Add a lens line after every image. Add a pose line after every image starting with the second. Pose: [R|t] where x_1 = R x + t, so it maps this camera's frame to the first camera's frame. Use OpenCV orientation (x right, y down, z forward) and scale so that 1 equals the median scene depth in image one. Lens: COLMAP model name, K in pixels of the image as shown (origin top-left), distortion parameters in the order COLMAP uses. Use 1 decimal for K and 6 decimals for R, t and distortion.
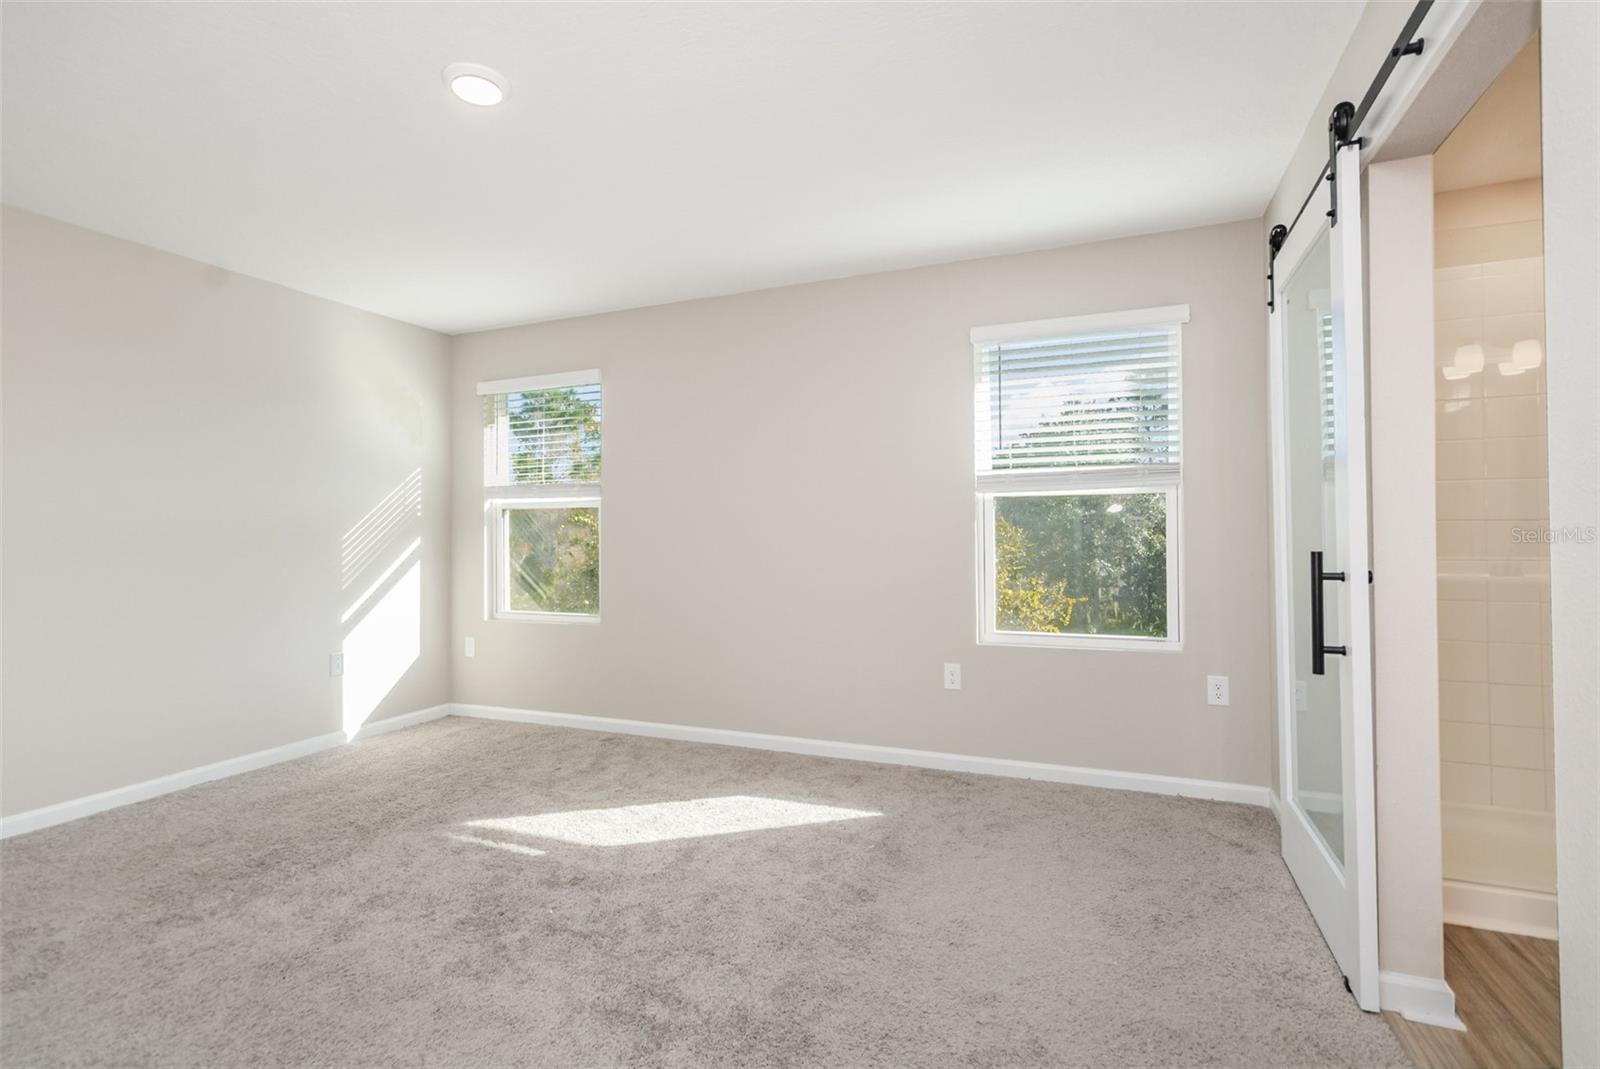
lens RADIAL K [[759.7, 0, 800.6], [0, 759.7, 524.0], [0, 0, 1]] dist [-0.002921, 0.000993]
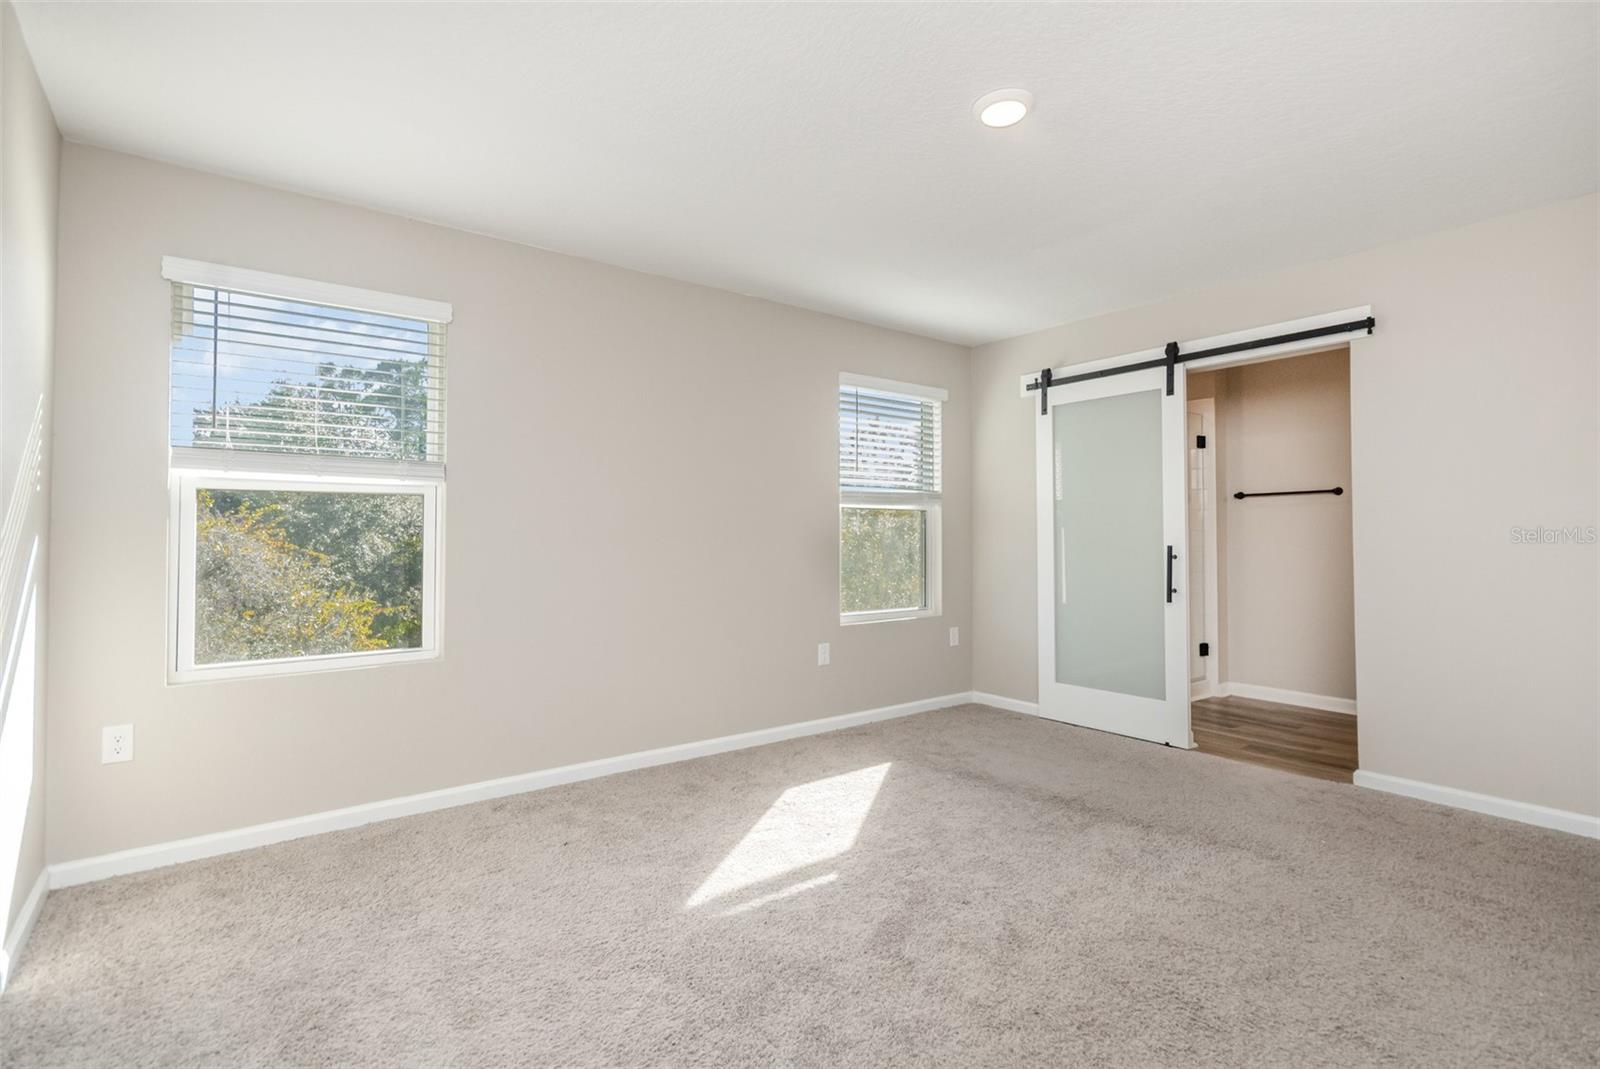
lens RADIAL K [[759.7, 0, 807.2], [0, 759.7, 533.4], [0, 0, 1]] dist [-0.002921, 0.000993]
pose [[0.495693, 0.016135, 0.868348, -0.955427], [-0.013838, 0.999847, -0.010679, 0.022929], [-0.868388, -0.006723, 0.495841, 0.469208]]
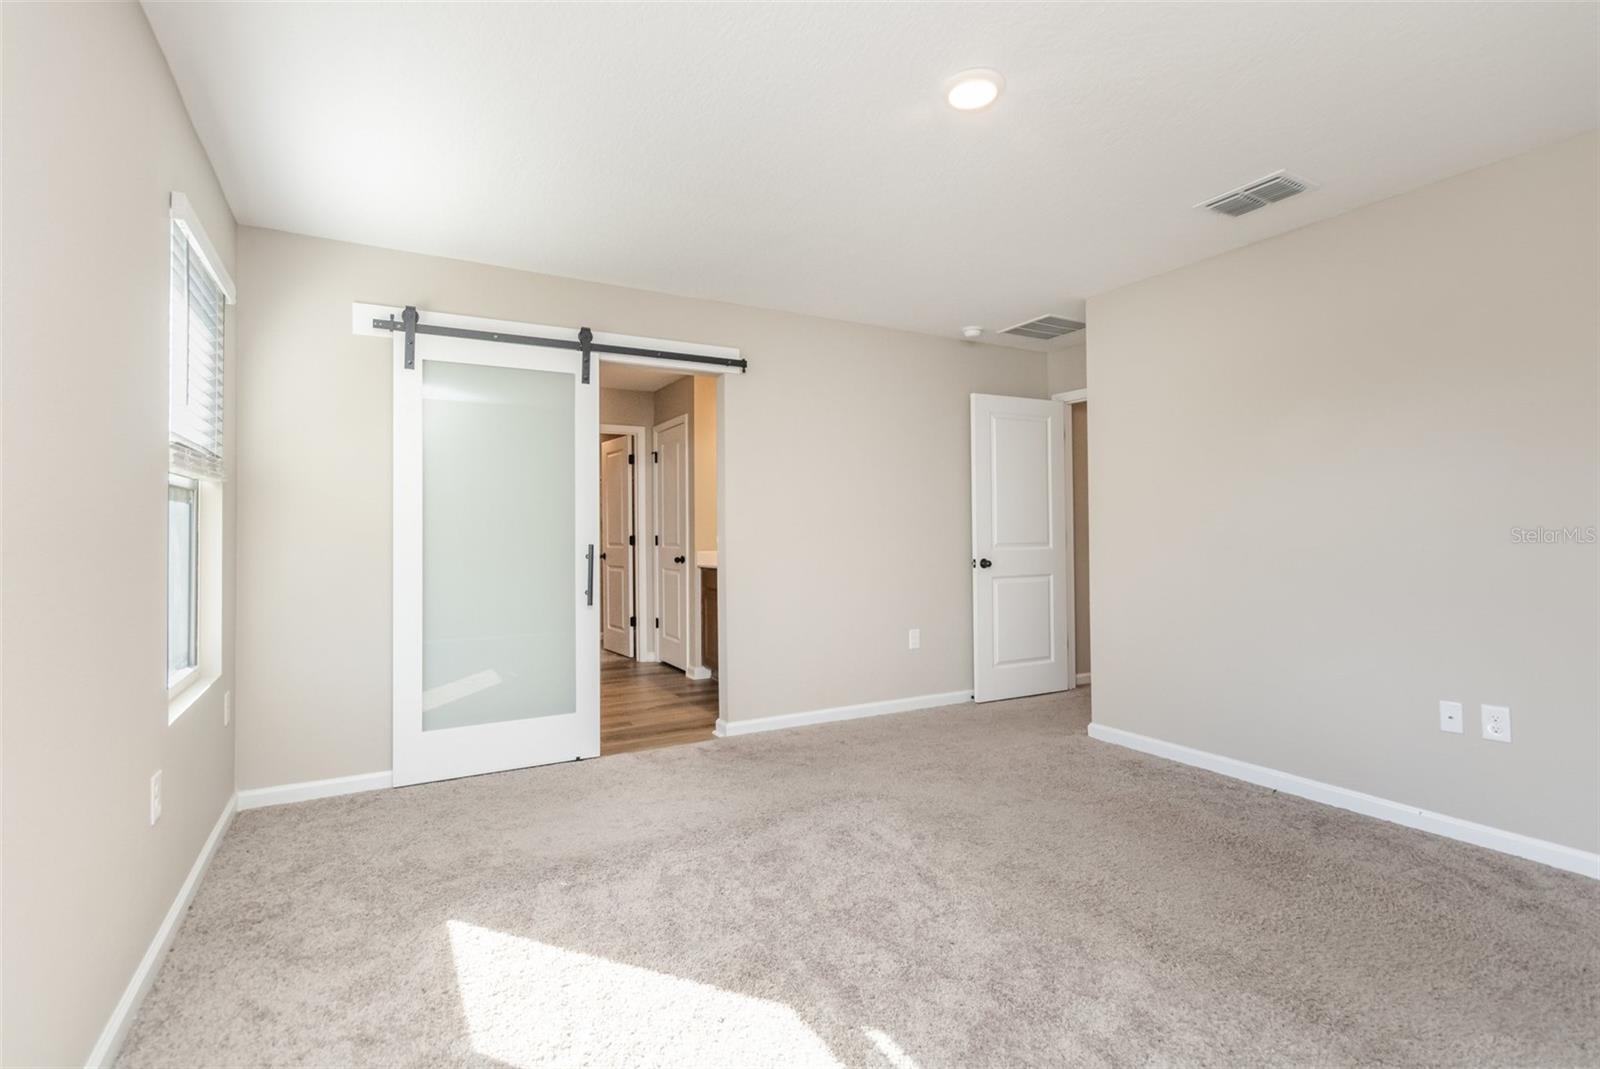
lens RADIAL K [[759.7, 0, 802.4], [0, 759.7, 530.0], [0, 0, 1]] dist [-0.002921, 0.000993]
pose [[-0.785051, 0.016978, 0.619199, -0.573571], [0.009332, 0.999835, -0.015584, 0.020357], [-0.619361, -0.006456, -0.785080, 1.249206]]
